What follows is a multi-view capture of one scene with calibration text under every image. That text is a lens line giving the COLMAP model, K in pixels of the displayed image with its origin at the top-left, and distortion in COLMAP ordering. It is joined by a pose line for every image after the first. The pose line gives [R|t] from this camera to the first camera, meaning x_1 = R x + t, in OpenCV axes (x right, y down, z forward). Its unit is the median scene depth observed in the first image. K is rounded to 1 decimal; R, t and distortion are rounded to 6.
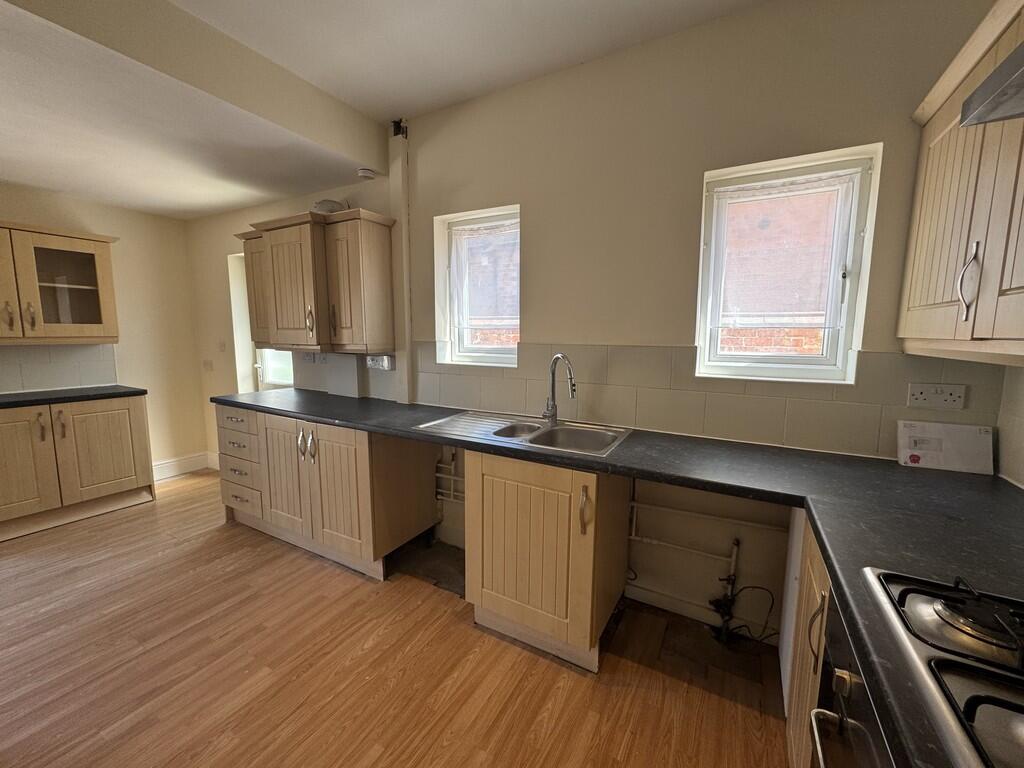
lens RADIAL K [[407.2, 0, 512.3], [0, 407.2, 382.3], [0, 0, 1]] dist [-0.001499, 0.000048]
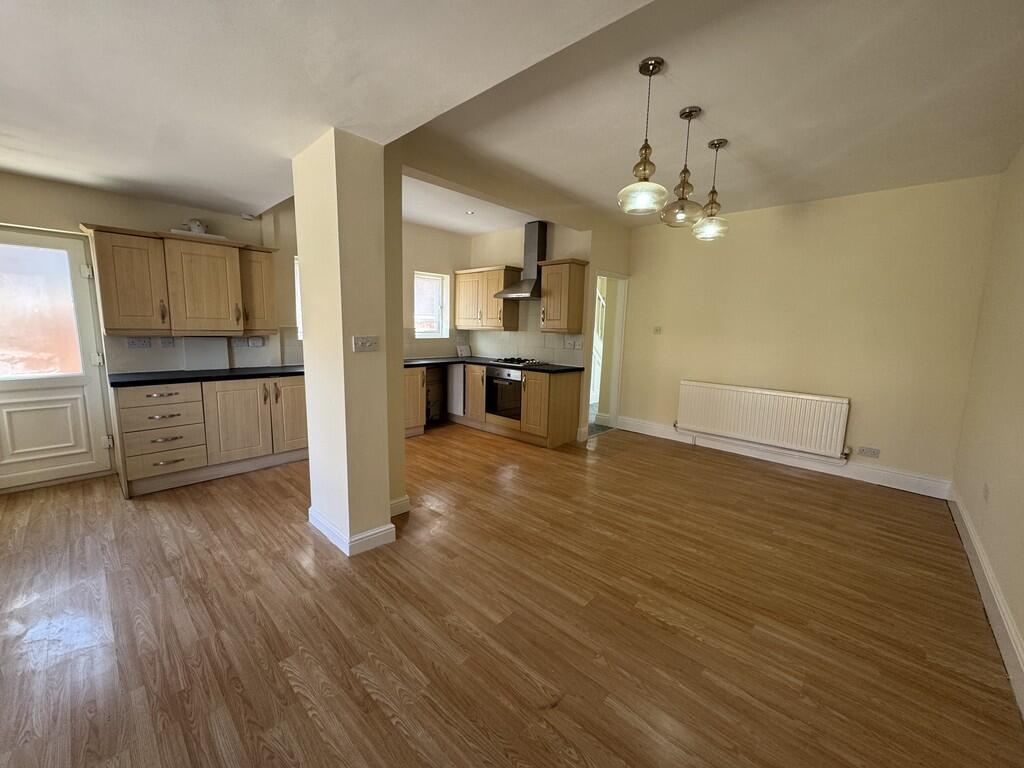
lens RADIAL K [[407.2, 0, 512.3], [0, 407.2, 382.3], [0, 0, 1]] dist [-0.001499, 0.000048]
pose [[0.236373, -0.136521, 0.962024, -2.231164], [0.099673, 0.988264, 0.115755, 0.029362], [-0.966537, 0.068526, 0.247207, -0.387055]]
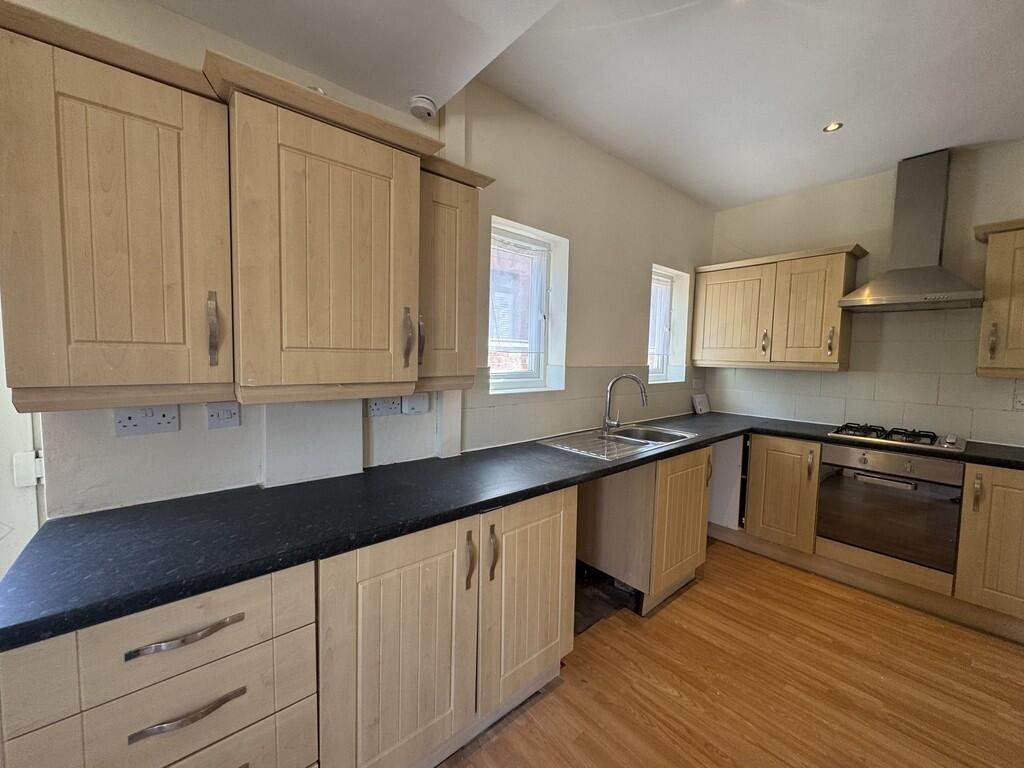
lens RADIAL K [[407.2, 0, 512.3], [0, 407.2, 382.3], [0, 0, 1]] dist [-0.001499, 0.000048]
pose [[0.341604, -0.064327, 0.937640, -1.245184], [0.100183, 0.994463, 0.031726, -0.123273], [-0.934489, 0.083098, 0.346157, 0.913642]]
